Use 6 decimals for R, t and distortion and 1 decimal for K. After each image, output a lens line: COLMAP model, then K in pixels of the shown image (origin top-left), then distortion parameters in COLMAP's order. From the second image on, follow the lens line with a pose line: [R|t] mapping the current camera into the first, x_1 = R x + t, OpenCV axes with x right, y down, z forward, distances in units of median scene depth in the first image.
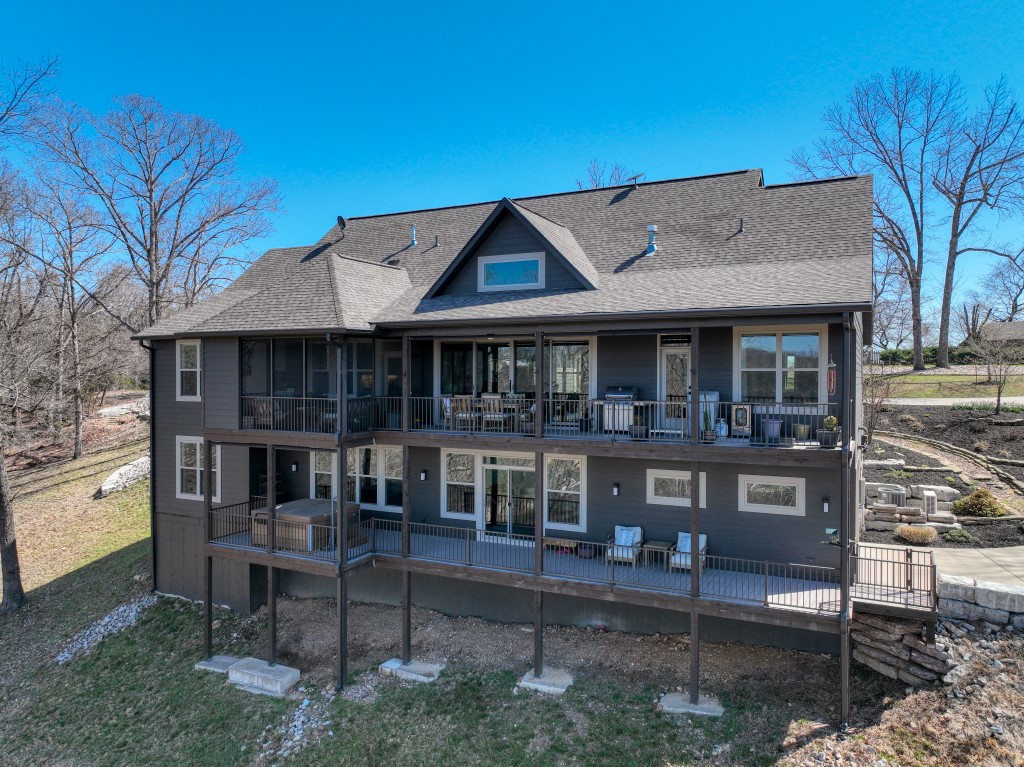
lens RADIAL K [[713.6, 0, 512.0], [0, 713.6, 383.5], [0, 0, 1]] dist [0.003115, -0.000161]
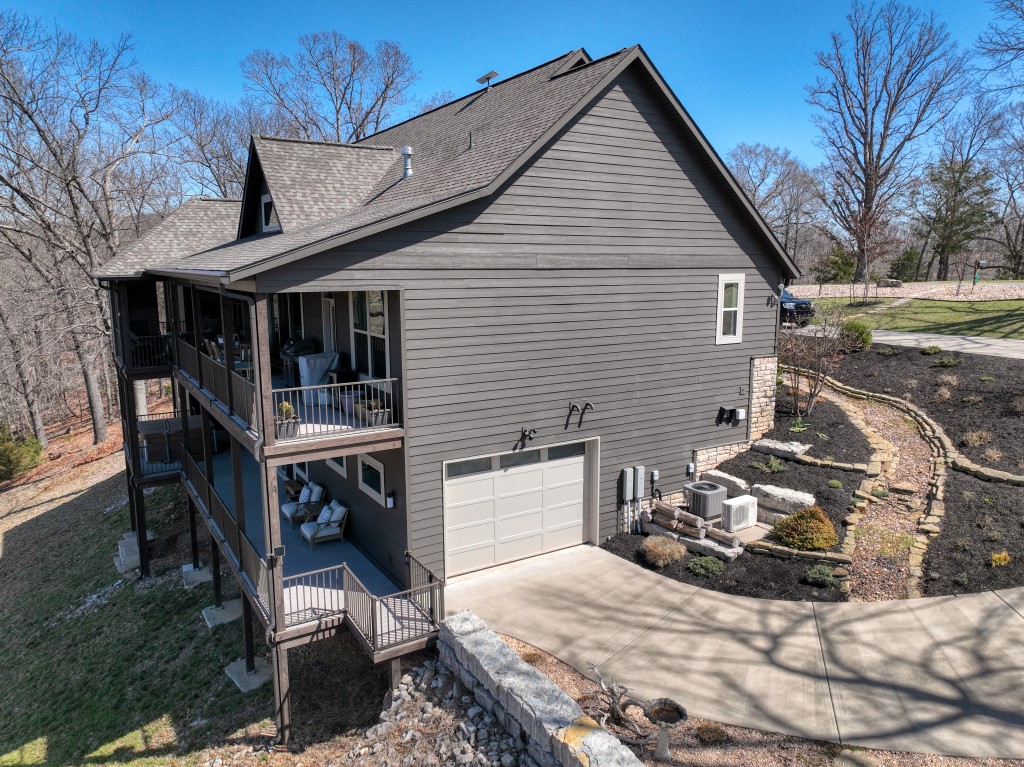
lens RADIAL K [[713.6, 0, 512.0], [0, 713.6, 383.5], [0, 0, 1]] dist [0.003115, -0.000161]
pose [[0.852793, 0.083115, -0.515593, 0.814383], [-0.002269, 0.987835, 0.155488, -0.078278], [0.522244, -0.131429, 0.842608, 0.321036]]
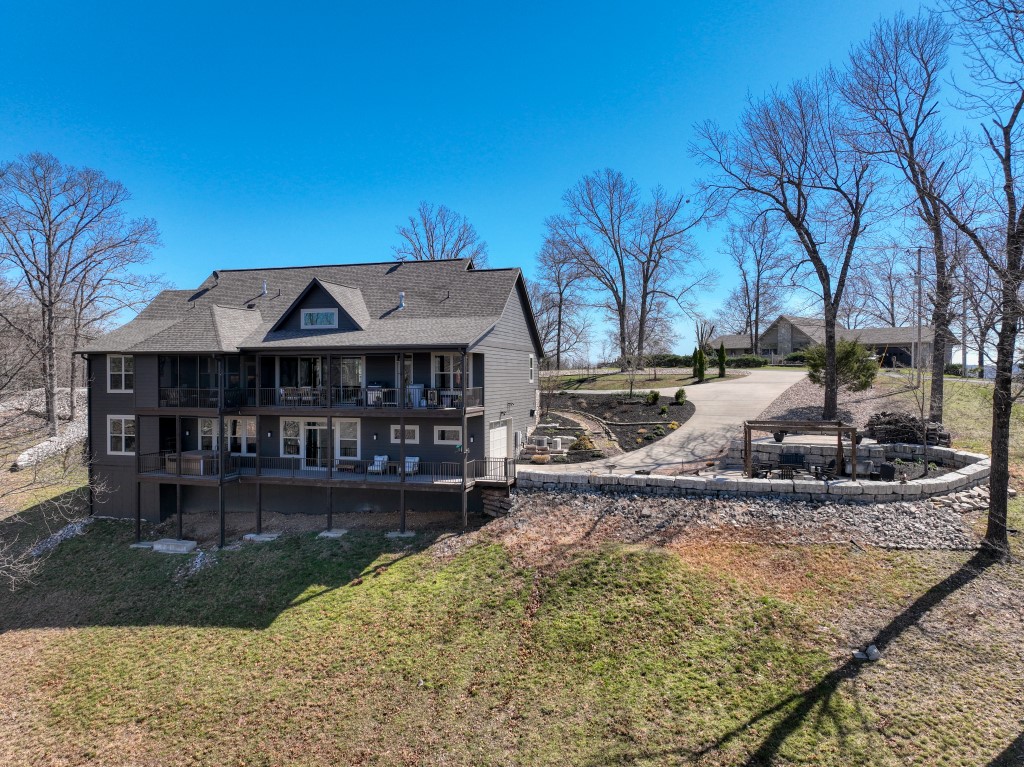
lens RADIAL K [[713.6, 0, 512.0], [0, 713.6, 383.5], [0, 0, 1]] dist [0.003115, -0.000161]
pose [[0.984231, -0.004821, 0.176824, 0.159167], [0.004832, 0.999988, 0.000366, 0.009348], [-0.176823, 0.000494, 0.984242, -0.862567]]
